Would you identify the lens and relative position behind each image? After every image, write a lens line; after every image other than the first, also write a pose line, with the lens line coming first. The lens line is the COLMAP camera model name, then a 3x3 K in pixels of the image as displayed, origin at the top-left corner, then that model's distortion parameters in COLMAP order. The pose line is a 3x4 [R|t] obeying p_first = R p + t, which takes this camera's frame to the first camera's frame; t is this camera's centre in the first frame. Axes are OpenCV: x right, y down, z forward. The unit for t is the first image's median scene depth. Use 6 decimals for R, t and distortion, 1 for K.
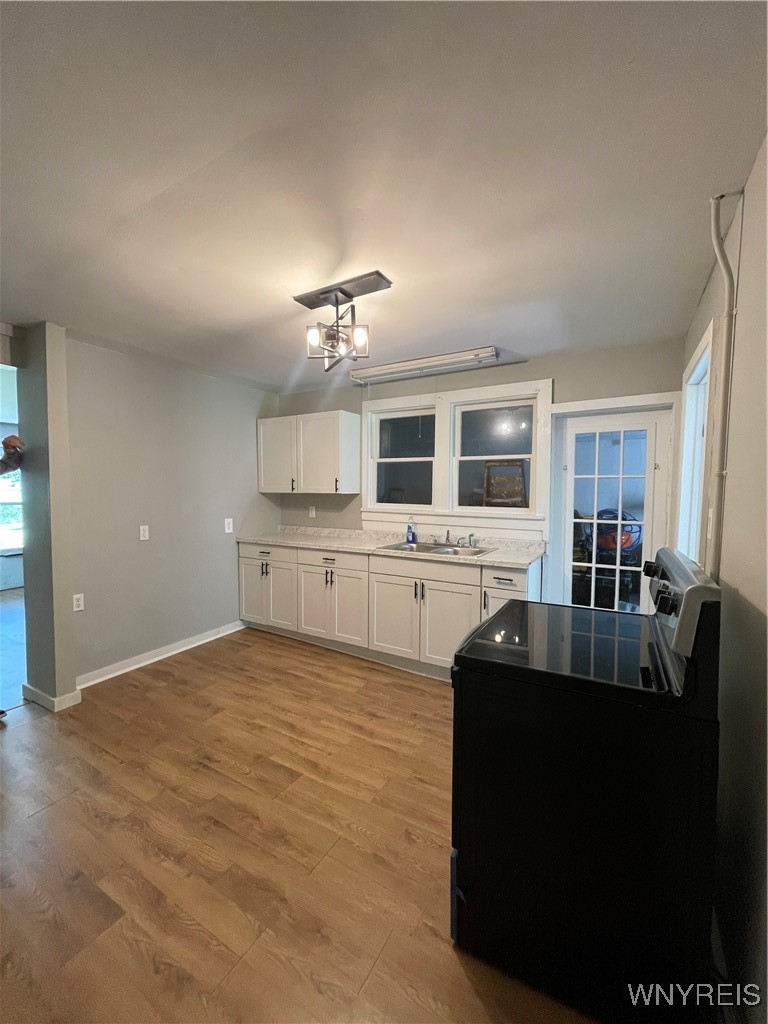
lens RADIAL K [[410.4, 0, 386.0], [0, 410.4, 515.7], [0, 0, 1]] dist [0.002832, -0.000364]
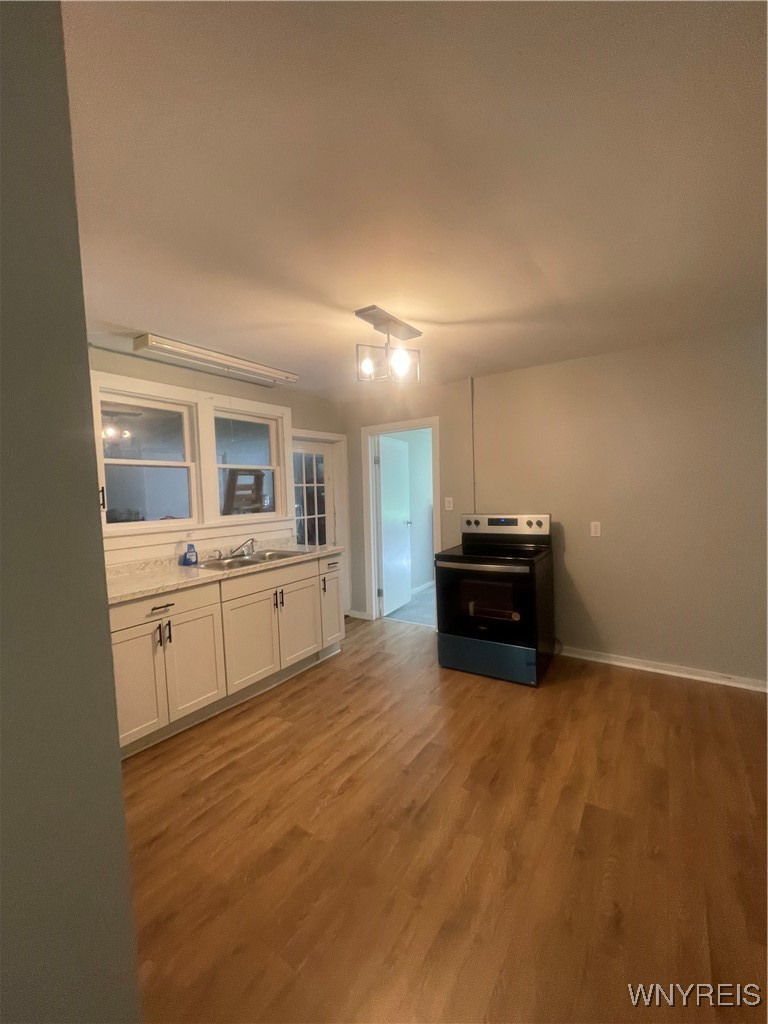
lens RADIAL K [[410.4, 0, 377.3], [0, 410.4, 519.7], [0, 0, 1]] dist [0.002832, -0.000364]
pose [[0.085564, -0.077711, 0.993297, -0.881118], [0.100129, 0.992577, 0.069029, -0.053125], [-0.991289, 0.093552, 0.092710, 0.660615]]
